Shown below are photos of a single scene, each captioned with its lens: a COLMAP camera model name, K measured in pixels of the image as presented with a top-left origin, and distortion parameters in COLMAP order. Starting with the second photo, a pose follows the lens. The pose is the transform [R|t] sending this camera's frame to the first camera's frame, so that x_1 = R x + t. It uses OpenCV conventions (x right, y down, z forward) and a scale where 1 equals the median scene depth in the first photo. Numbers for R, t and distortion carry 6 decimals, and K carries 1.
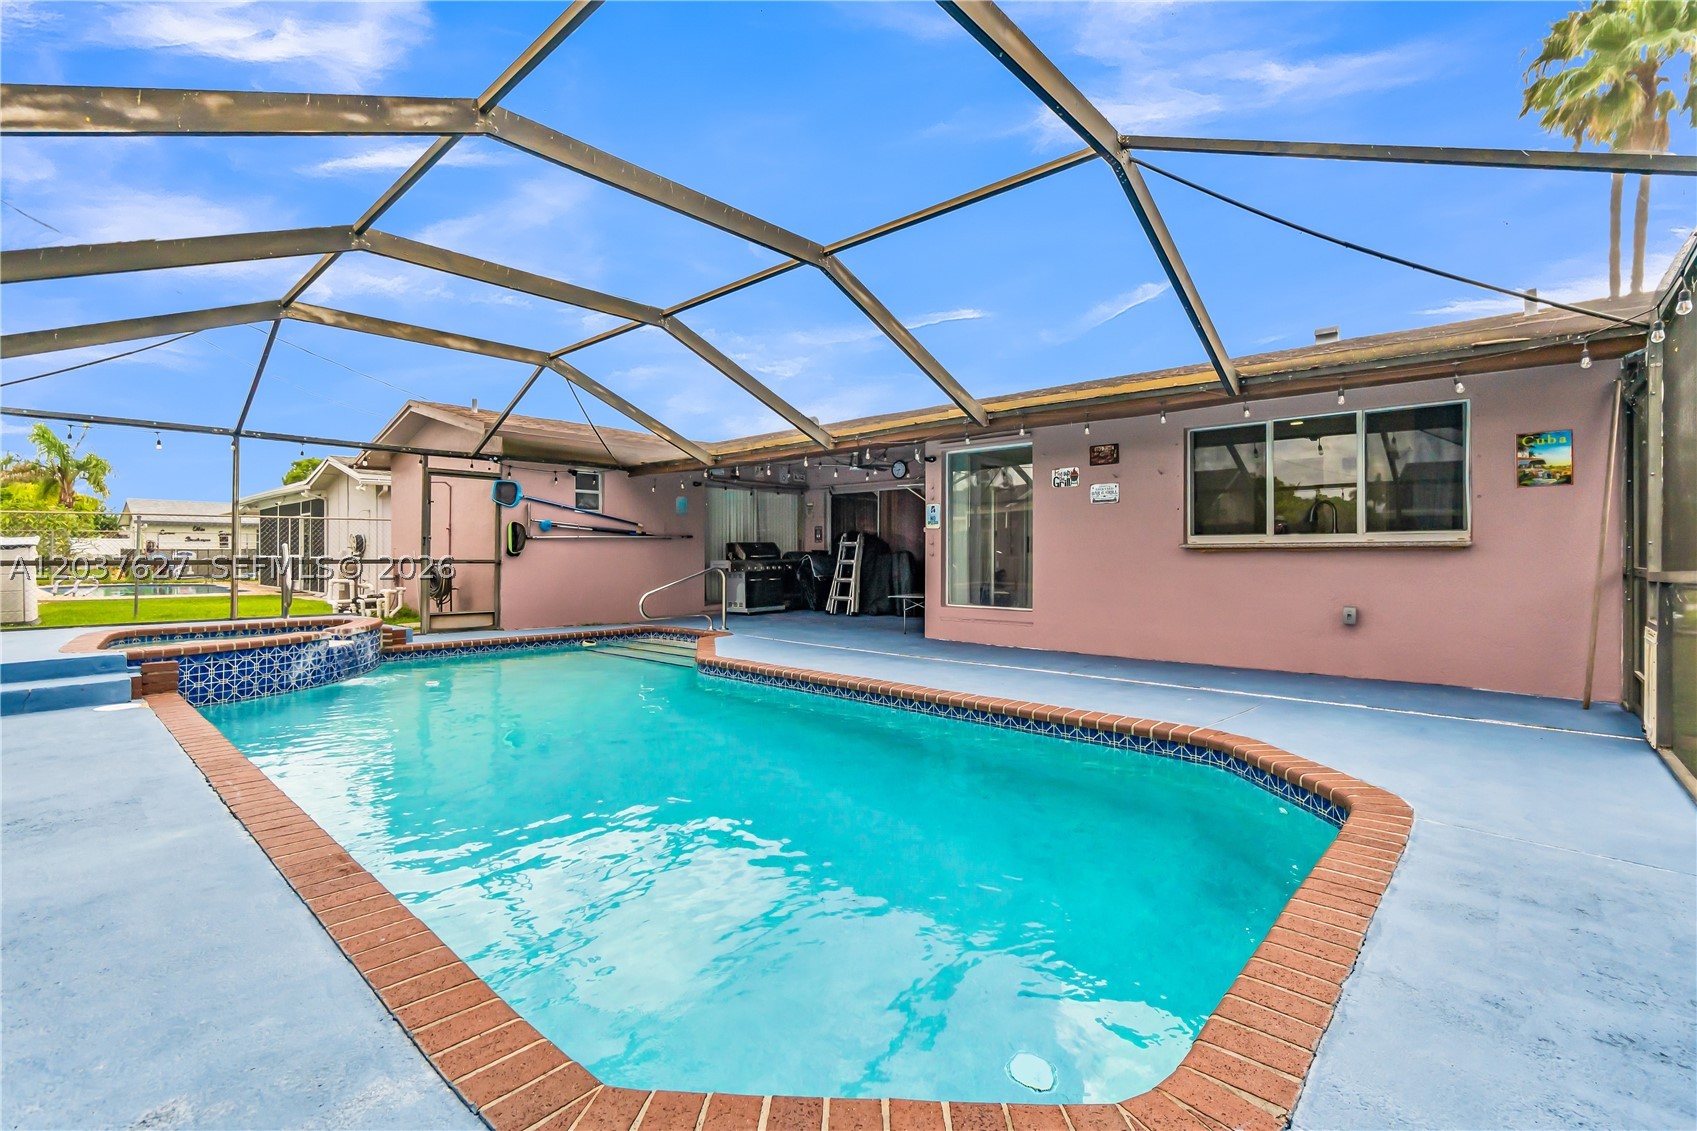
lens RADIAL K [[742.7, 0, 837.8], [0, 742.7, 560.8], [0, 0, 1]] dist [0.001448, -0.000371]
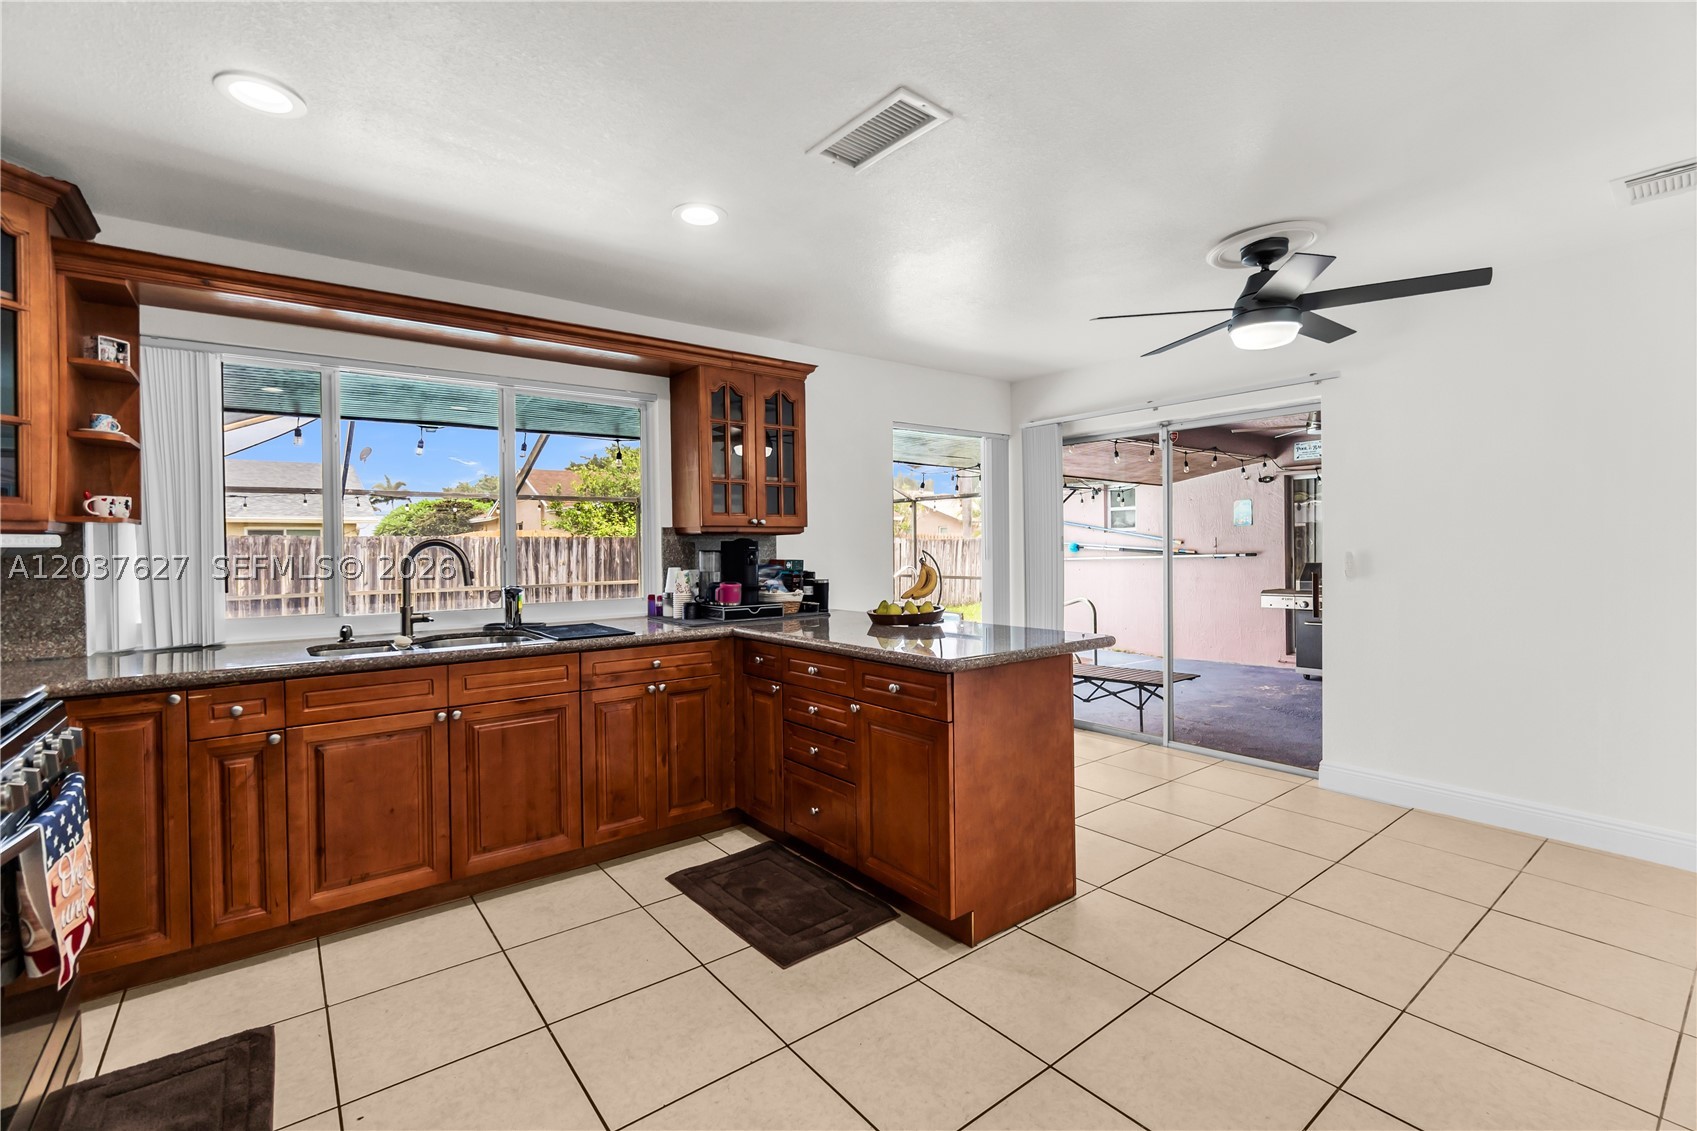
lens RADIAL K [[739.4, 0, 838.9], [0, 739.4, 550.5], [0, 0, 1]] dist [-0.005797, 0.001830]
pose [[-0.166374, 0.001957, -0.986061, 0.570262], [0.004069, 0.999991, 0.001298, -0.038719], [0.986054, -0.003797, -0.166380, 0.720163]]
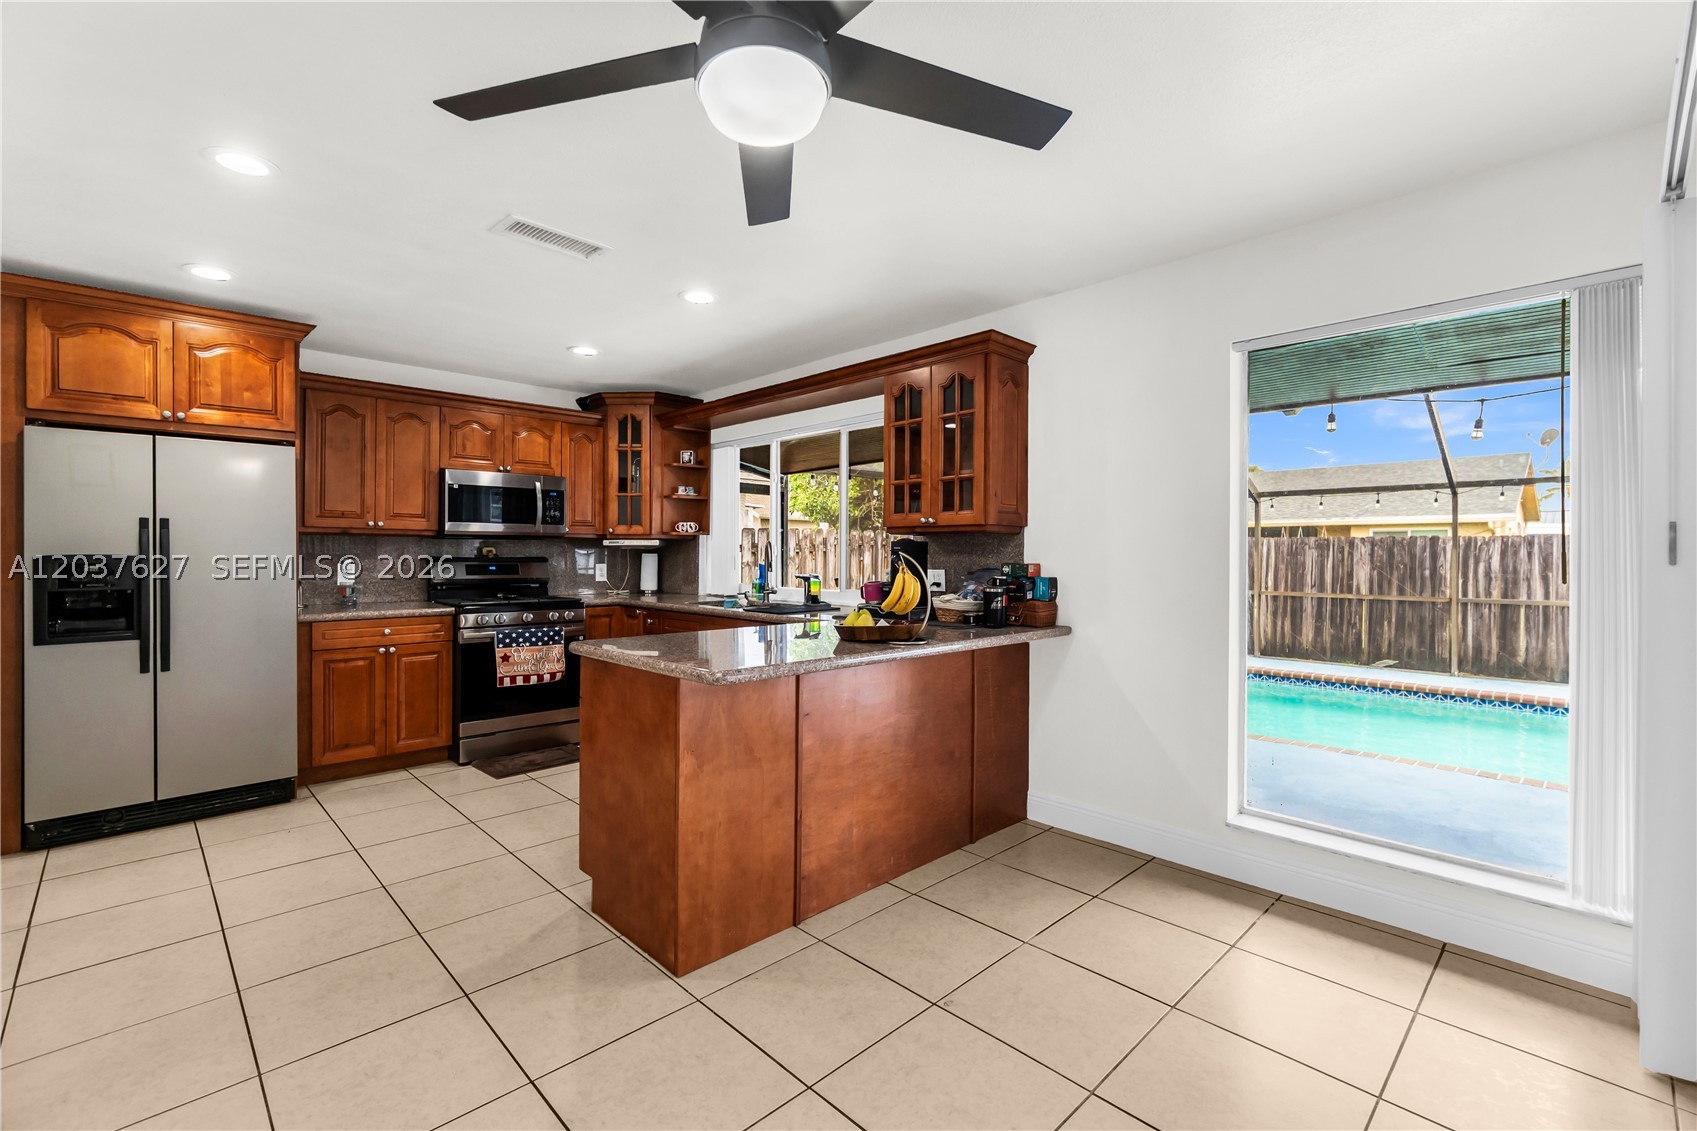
lens RADIAL K [[739.4, 0, 832.9], [0, 739.4, 553.5], [0, 0, 1]] dist [-0.005797, 0.001830]
pose [[-0.998101, -0.008577, 0.060996, 0.297828], [-0.008152, 0.999941, 0.007217, -0.039111], [-0.061054, 0.006706, -0.998112, 0.924449]]
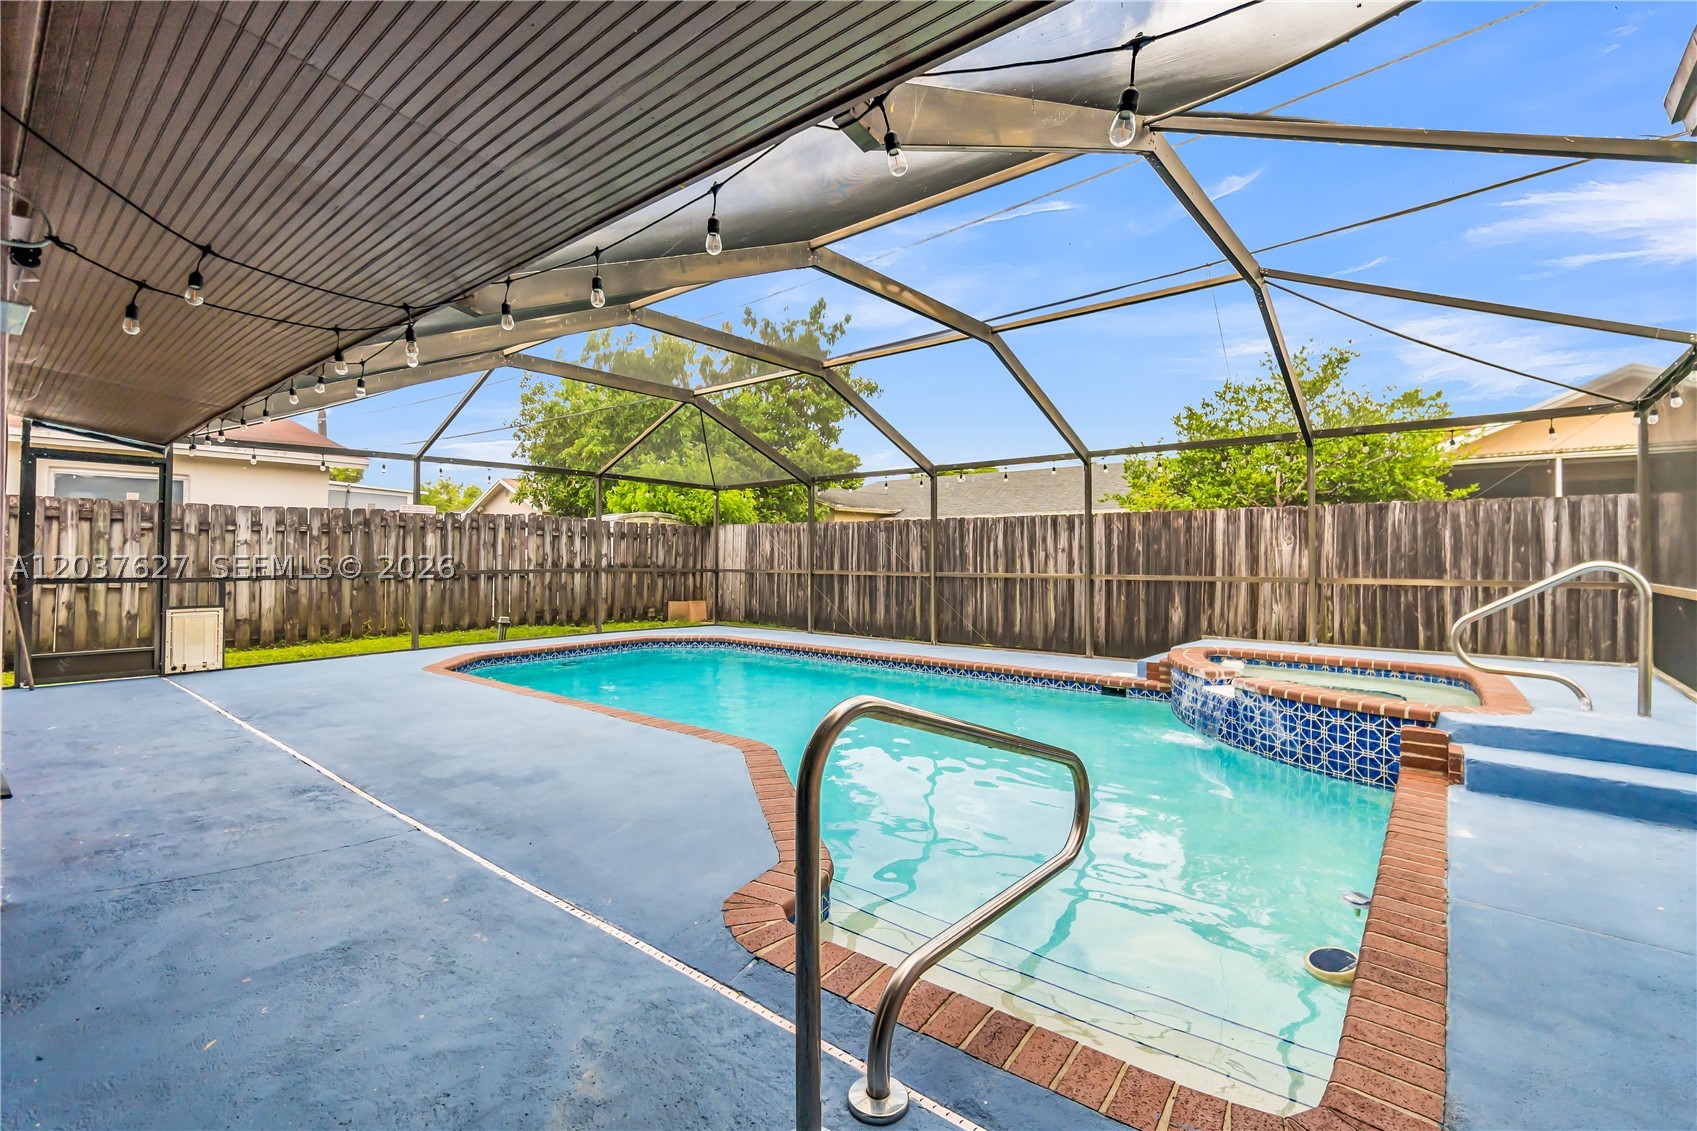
lens RADIAL K [[742.7, 0, 849.7], [0, 742.7, 549.5], [0, 0, 1]] dist [0.001448, -0.000371]
pose [[-0.998279, -0.006475, -0.058290, -0.132874], [-0.006351, 0.999977, -0.002312, -0.016924], [0.058304, -0.001938, -0.998297, 0.946835]]
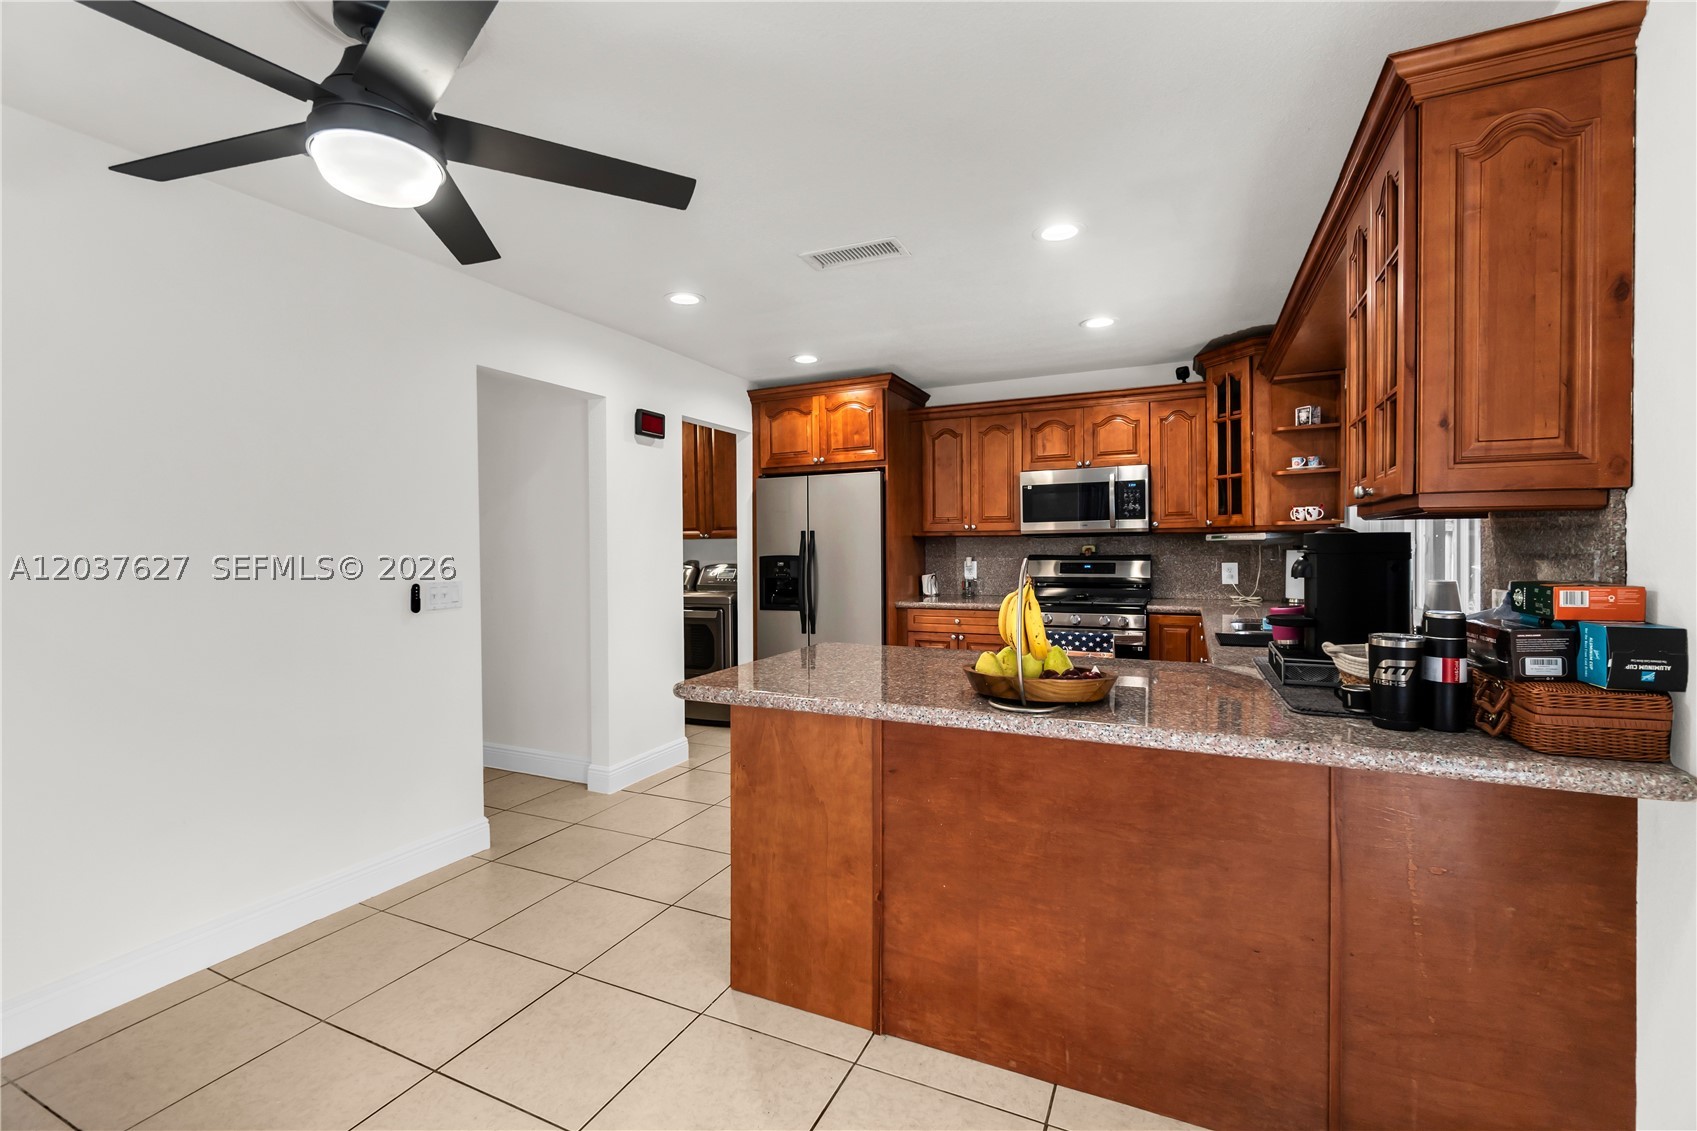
lens RADIAL K [[739.4, 0, 833.2], [0, 739.4, 553.8], [0, 0, 1]] dist [-0.005797, 0.001830]
pose [[-0.291604, -0.011671, 0.956468, 0.171540], [0.014029, 0.999766, 0.016476, -0.041821], [-0.956436, 0.018223, -0.291372, 0.777669]]
